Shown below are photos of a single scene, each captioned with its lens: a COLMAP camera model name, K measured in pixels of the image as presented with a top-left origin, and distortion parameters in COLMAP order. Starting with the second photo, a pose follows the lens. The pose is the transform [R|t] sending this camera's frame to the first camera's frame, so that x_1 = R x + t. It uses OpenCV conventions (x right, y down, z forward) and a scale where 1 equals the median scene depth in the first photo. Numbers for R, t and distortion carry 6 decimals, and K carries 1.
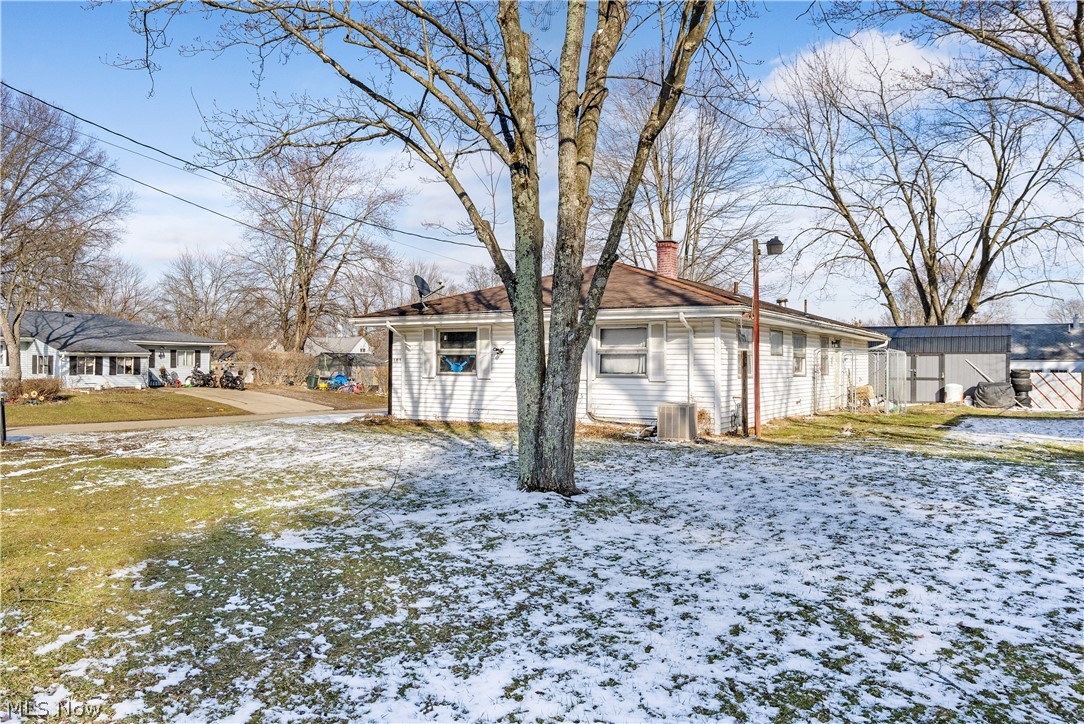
lens RADIAL K [[788.3, 0, 542.8], [0, 788.3, 360.7], [0, 0, 1]] dist [-0.000432, 0.001482]
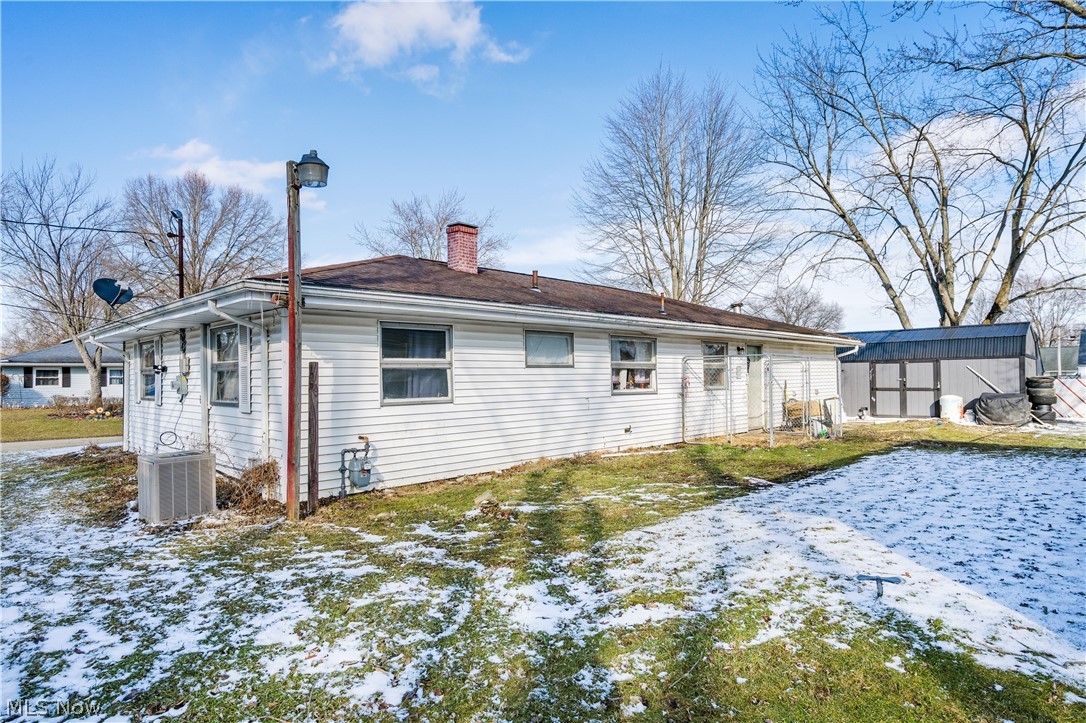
lens RADIAL K [[597.7, 0, 541.8], [0, 597.7, 366.7], [0, 0, 1]] dist [-0.000662, -0.000701]
pose [[0.974102, -0.020507, -0.225176, 0.238386], [0.017866, 0.999746, -0.013761, -0.000069], [0.225401, 0.009382, 0.974221, 0.280605]]
